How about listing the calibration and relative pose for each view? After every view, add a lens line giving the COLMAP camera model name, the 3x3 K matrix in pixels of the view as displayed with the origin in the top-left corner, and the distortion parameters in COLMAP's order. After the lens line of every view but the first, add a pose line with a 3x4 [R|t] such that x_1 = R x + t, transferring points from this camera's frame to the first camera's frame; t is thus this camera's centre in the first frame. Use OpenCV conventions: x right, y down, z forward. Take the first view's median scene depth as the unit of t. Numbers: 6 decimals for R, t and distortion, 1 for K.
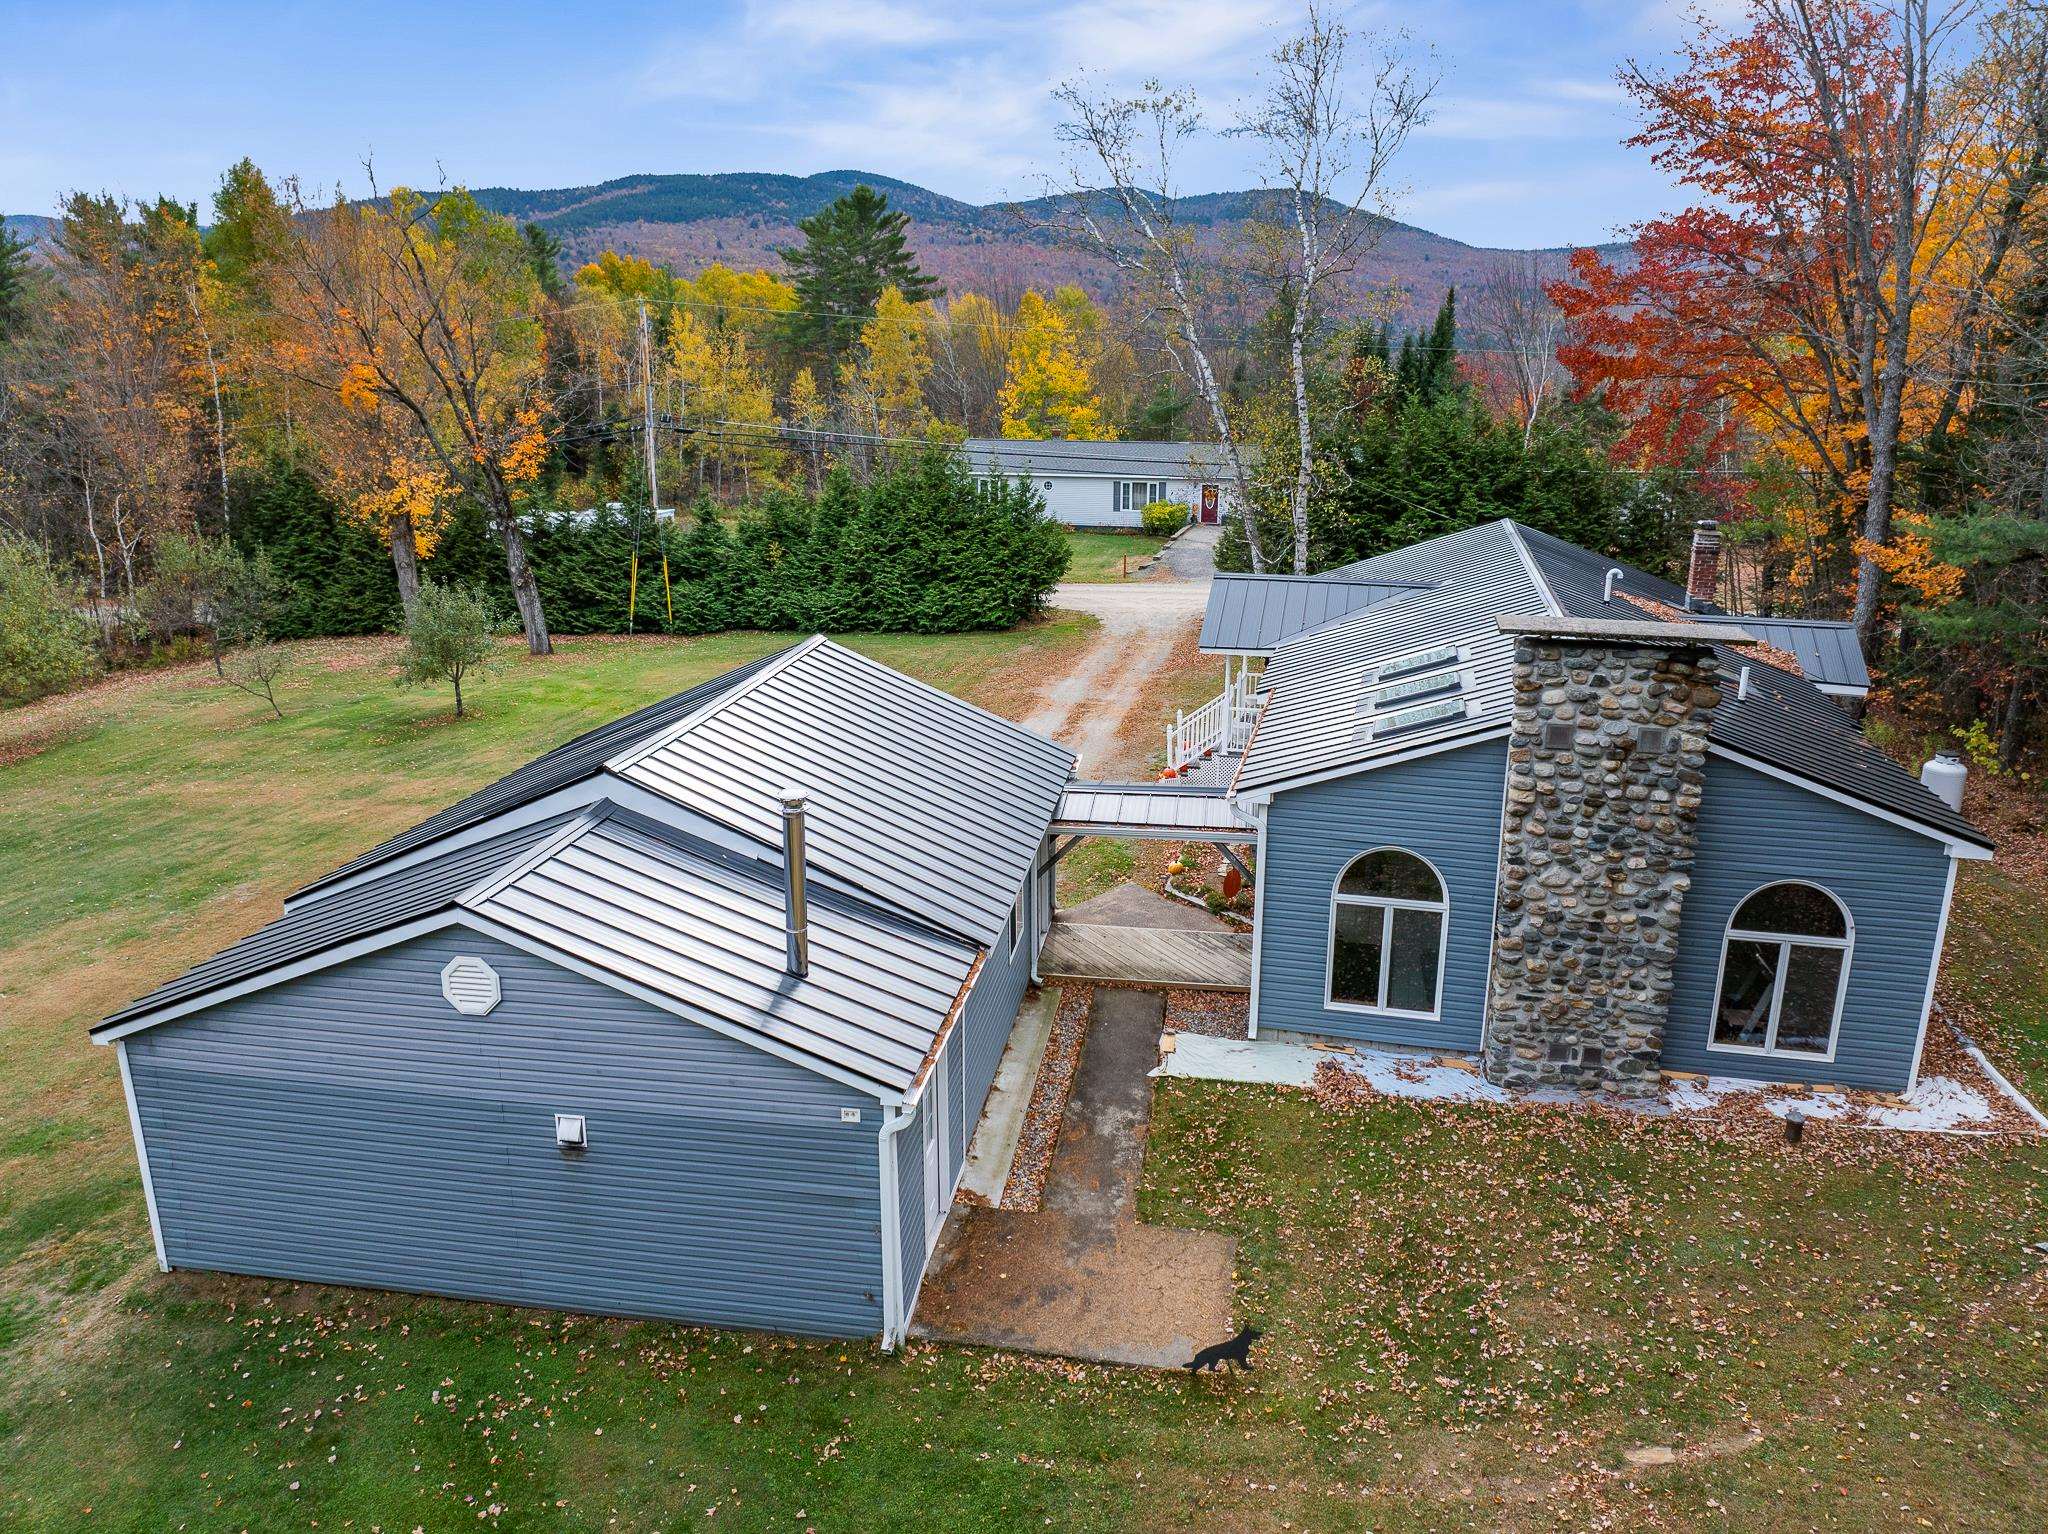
lens RADIAL K [[1451.8, 0, 1035.9], [0, 1451.8, 767.1], [0, 0, 1]] dist [-0.038768, 0.001087]
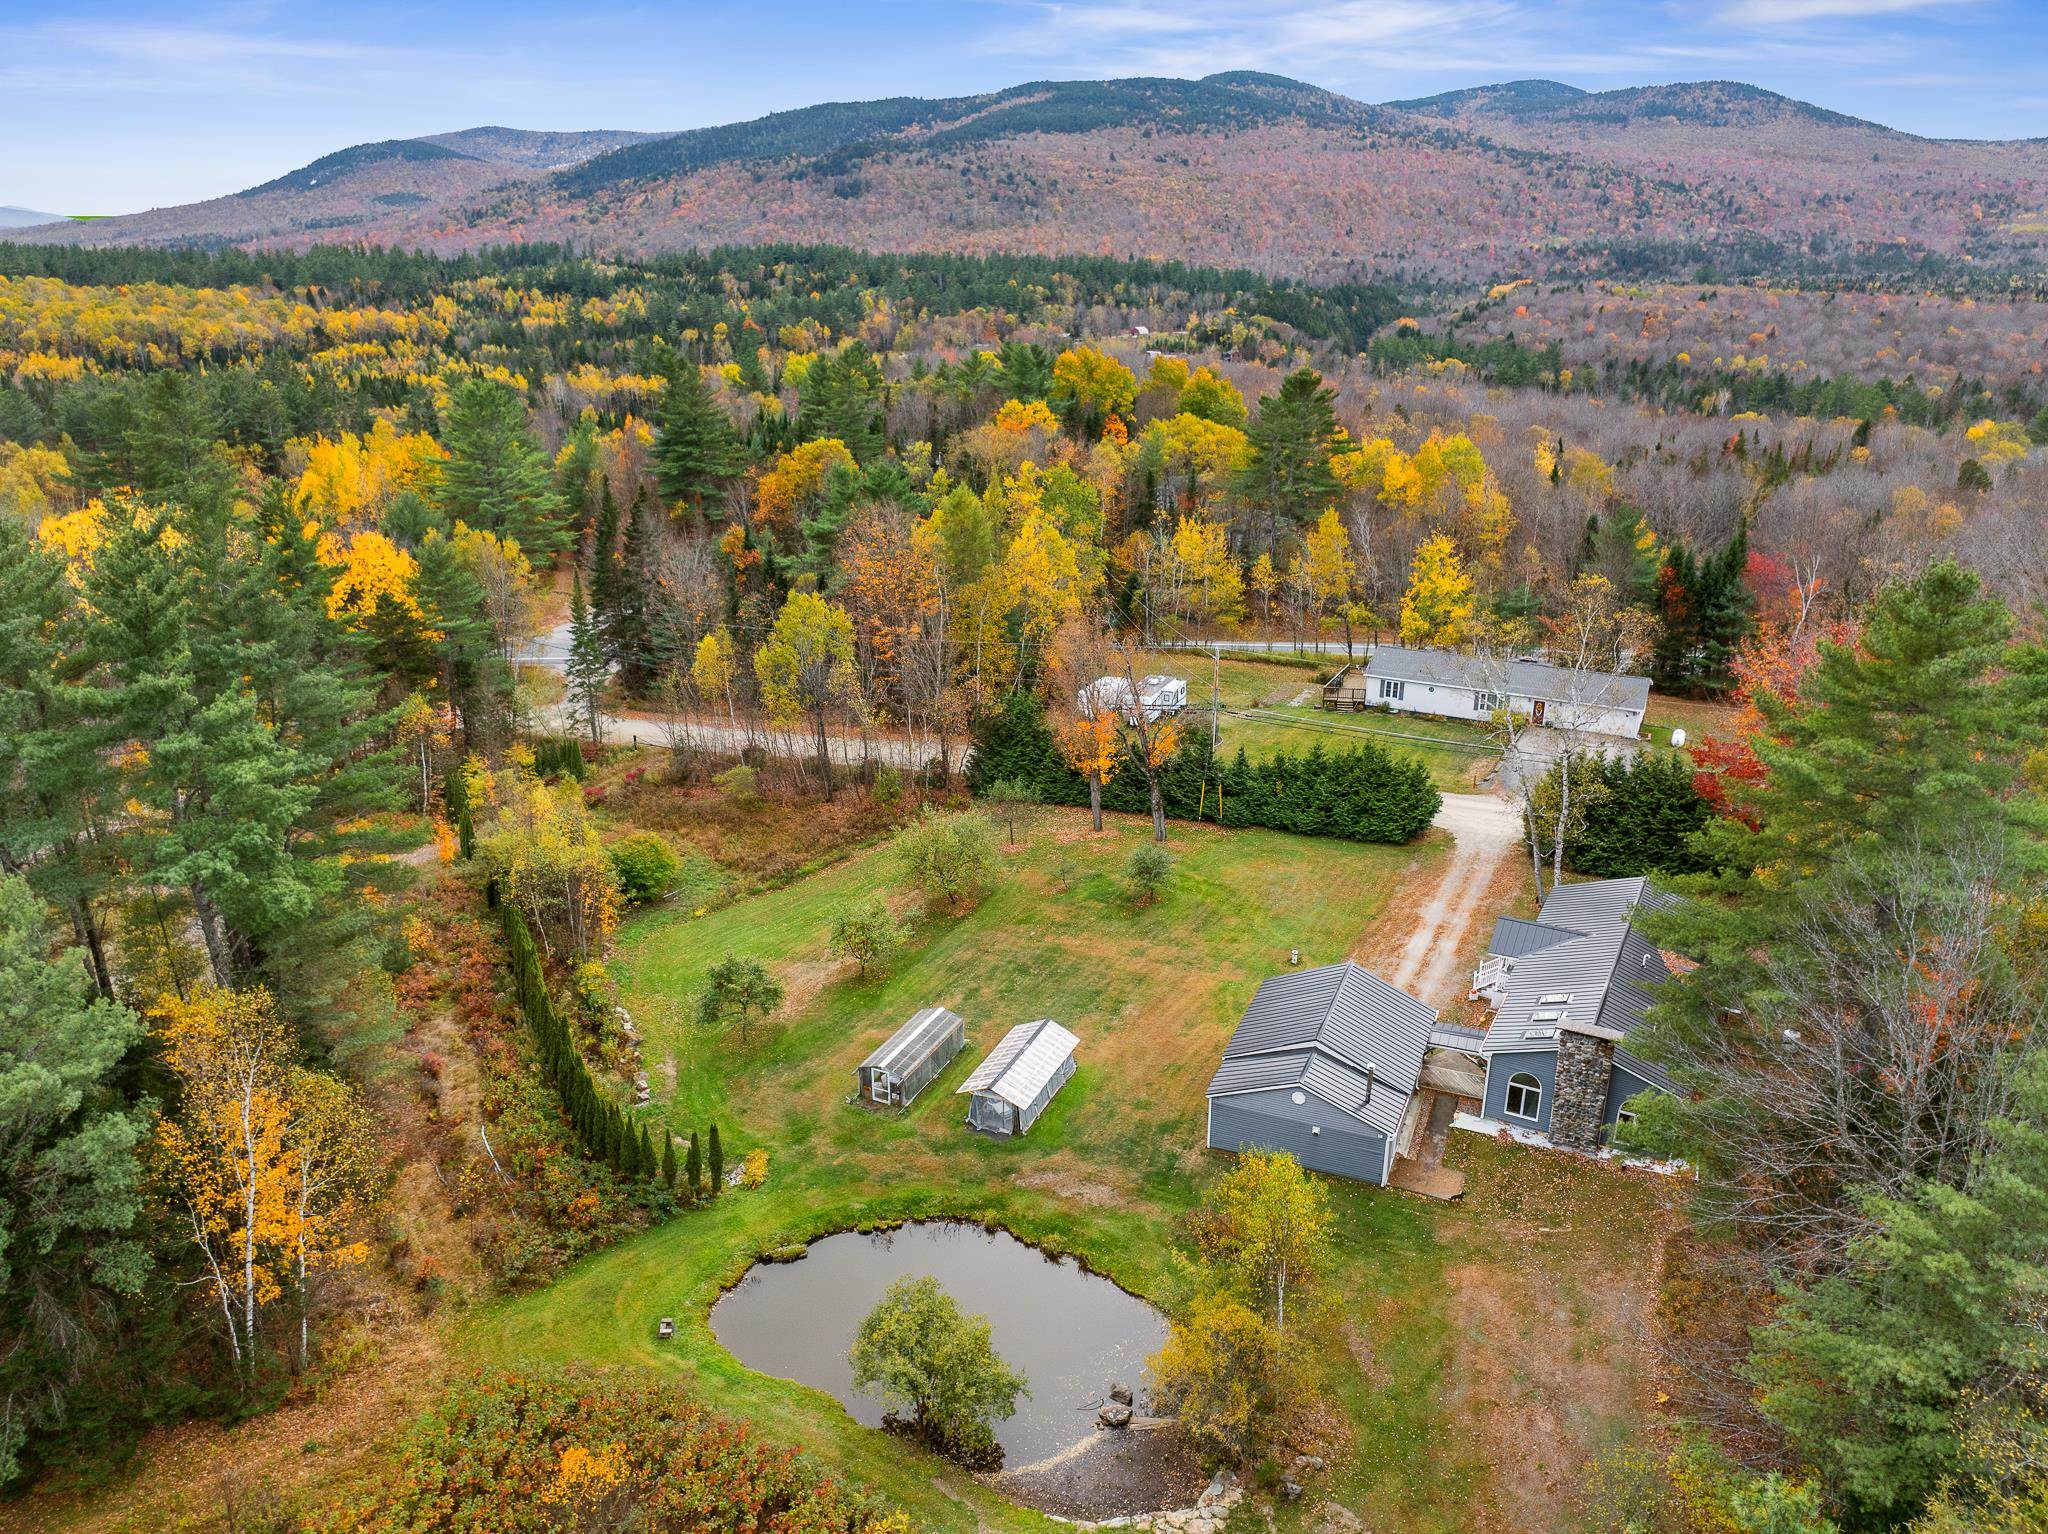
lens RADIAL K [[1500.1, 0, 1024.0], [0, 1500.1, 767.0], [0, 0, 1]] dist [-0.023760, -0.008791]
pose [[0.969917, 0.082807, -0.228919, -0.059685], [-0.064954, 0.994307, 0.084465, -0.323047], [0.234610, -0.067055, 0.969774, -0.979156]]
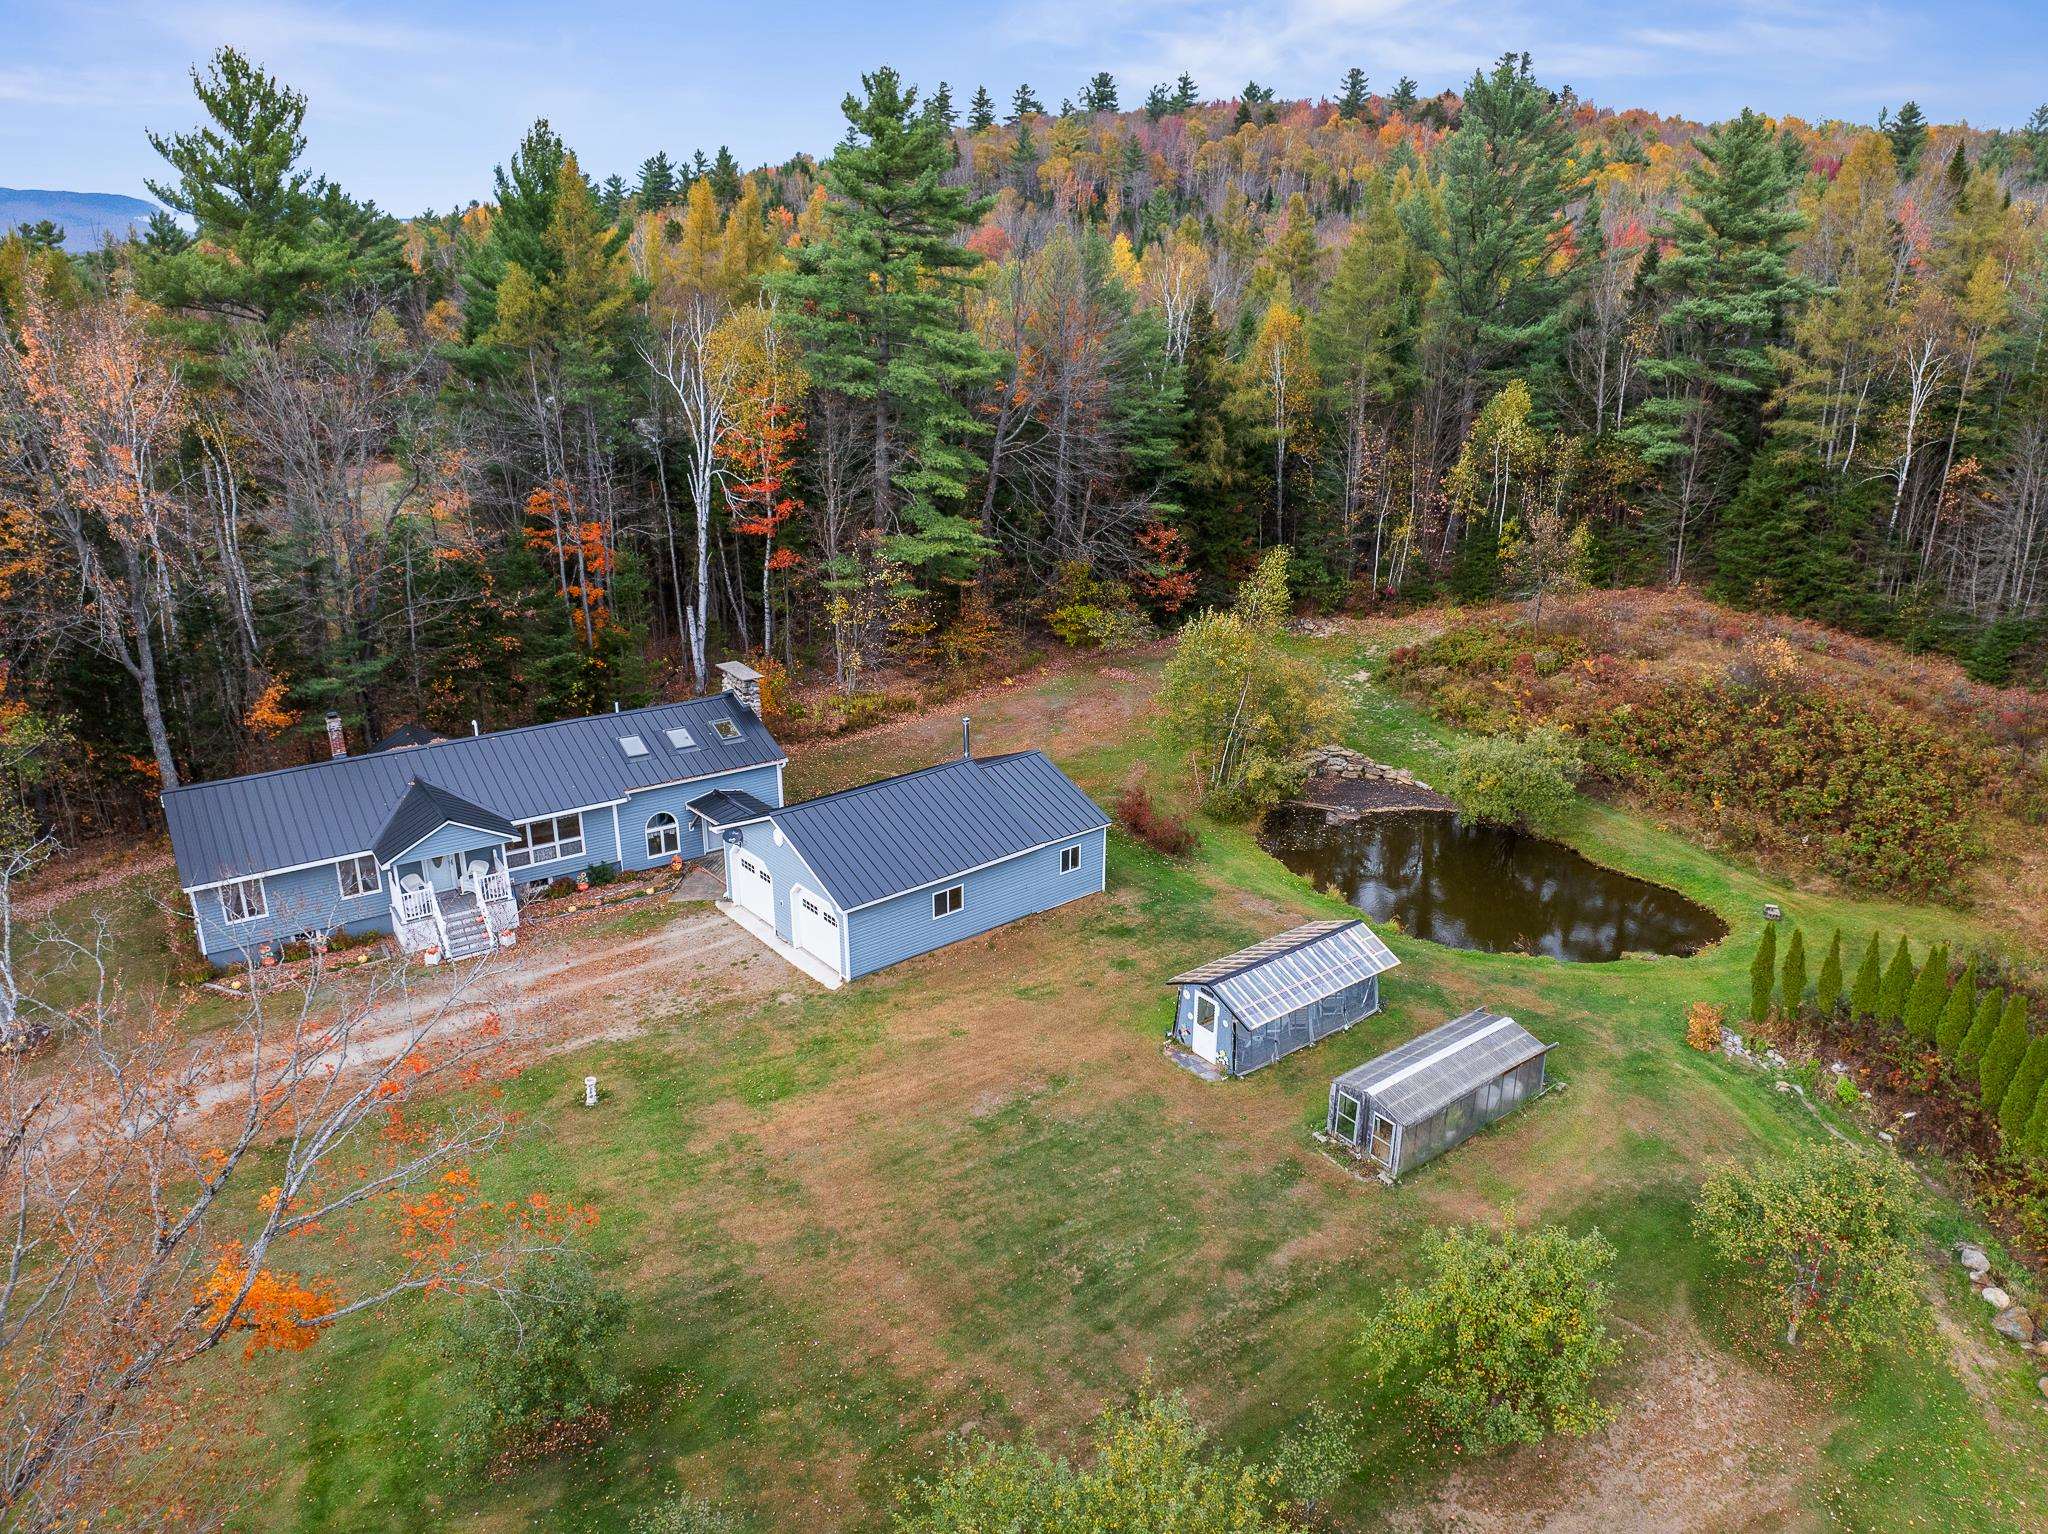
lens RADIAL K [[1430.6, 0, 1029.7], [0, 1430.6, 762.2], [0, 0, 1]] dist [-0.030701, 0.004583]
pose [[-0.744250, -0.228752, 0.627507, -0.734565], [0.180325, 0.835810, 0.518560, -0.495727], [-0.643098, 0.499093, -0.580802, 0.843991]]
